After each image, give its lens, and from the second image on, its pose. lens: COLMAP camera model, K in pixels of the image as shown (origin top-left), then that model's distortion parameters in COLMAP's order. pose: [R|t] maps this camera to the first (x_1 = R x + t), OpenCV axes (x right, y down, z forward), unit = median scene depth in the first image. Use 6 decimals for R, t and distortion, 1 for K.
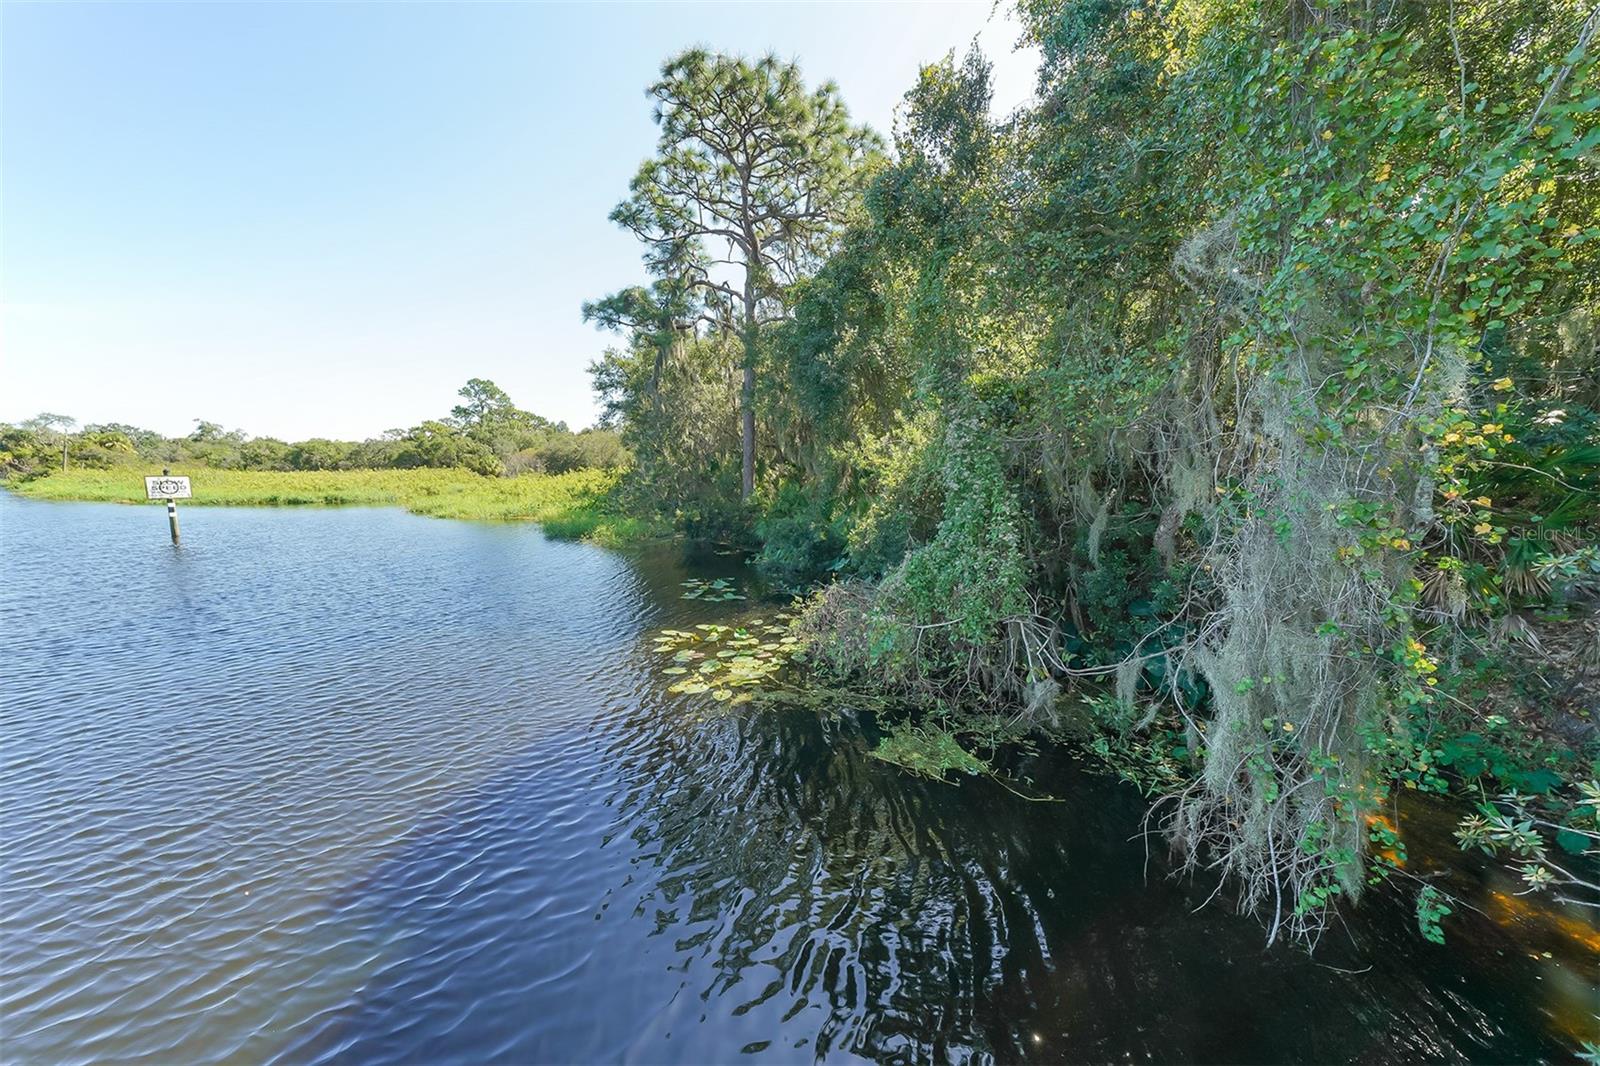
lens RADIAL K [[531.5, 0, 787.0], [0, 531.5, 545.0], [0, 0, 1]] dist [0.000048, 0.000039]
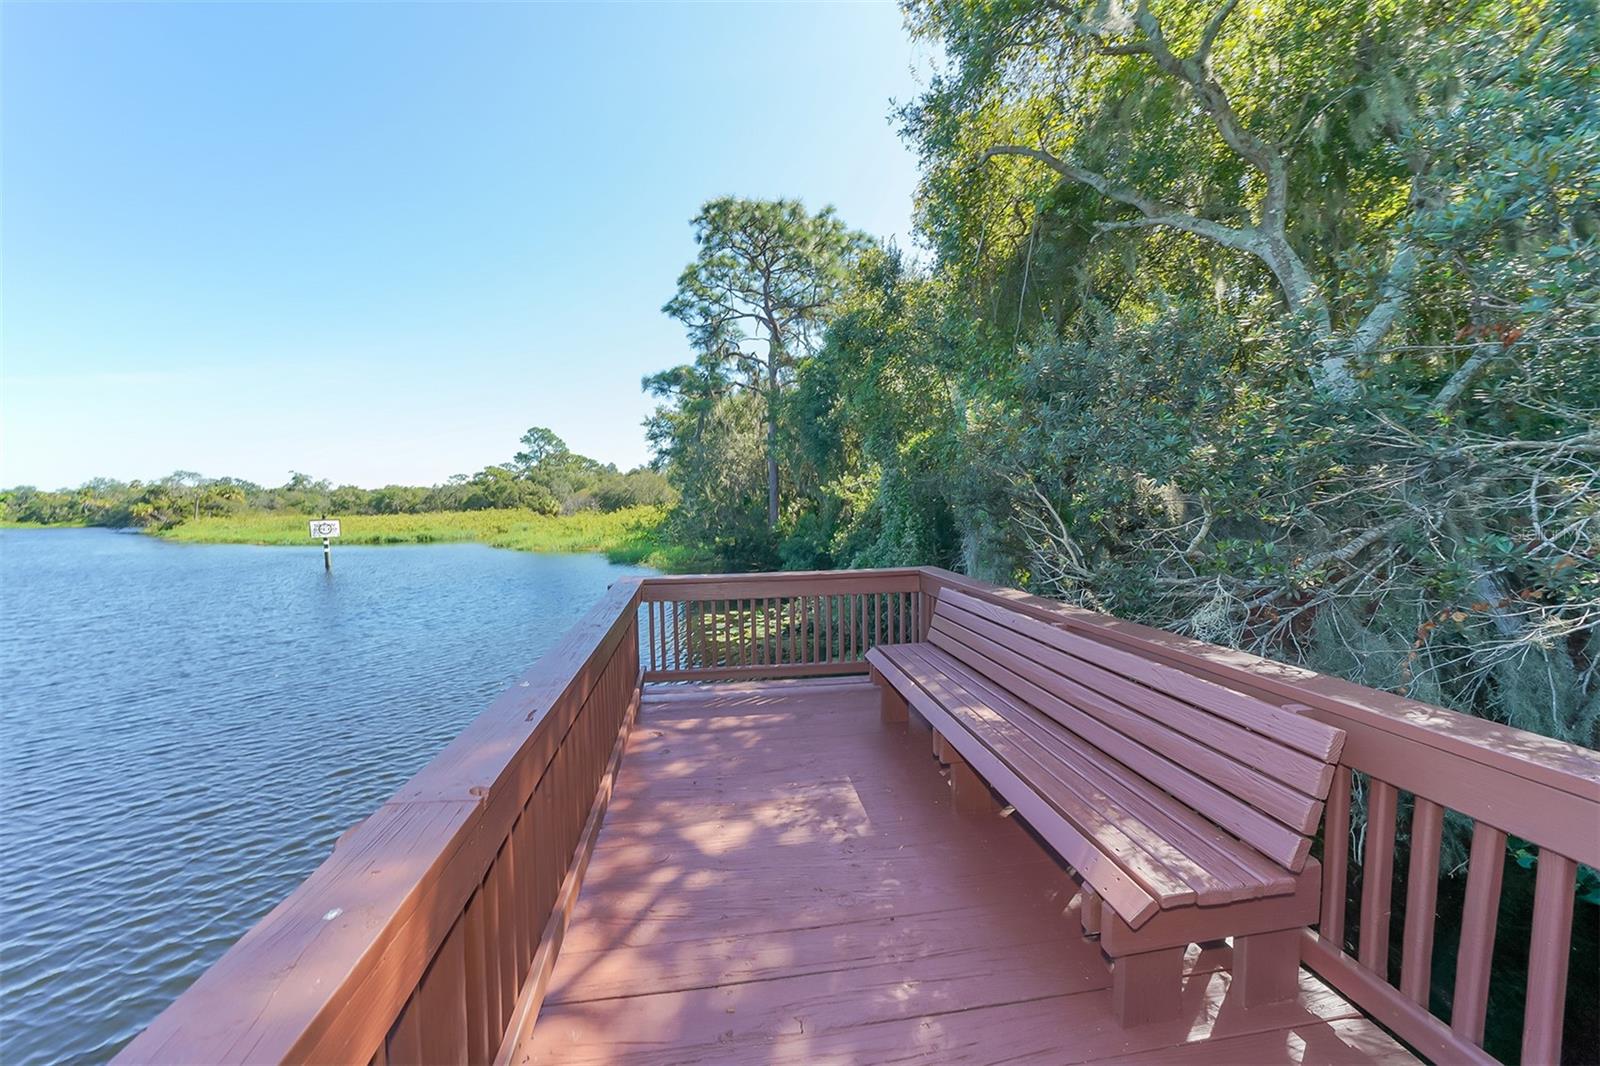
lens RADIAL K [[566.4, 0, 802.1], [0, 566.4, 552.2], [0, 0, 1]] dist [0.000708, 0.000081]
pose [[0.998040, -0.021098, -0.058912, 0.058134], [0.017947, 0.998406, -0.053515, 0.036563], [0.059947, 0.052353, 0.996828, -0.252295]]
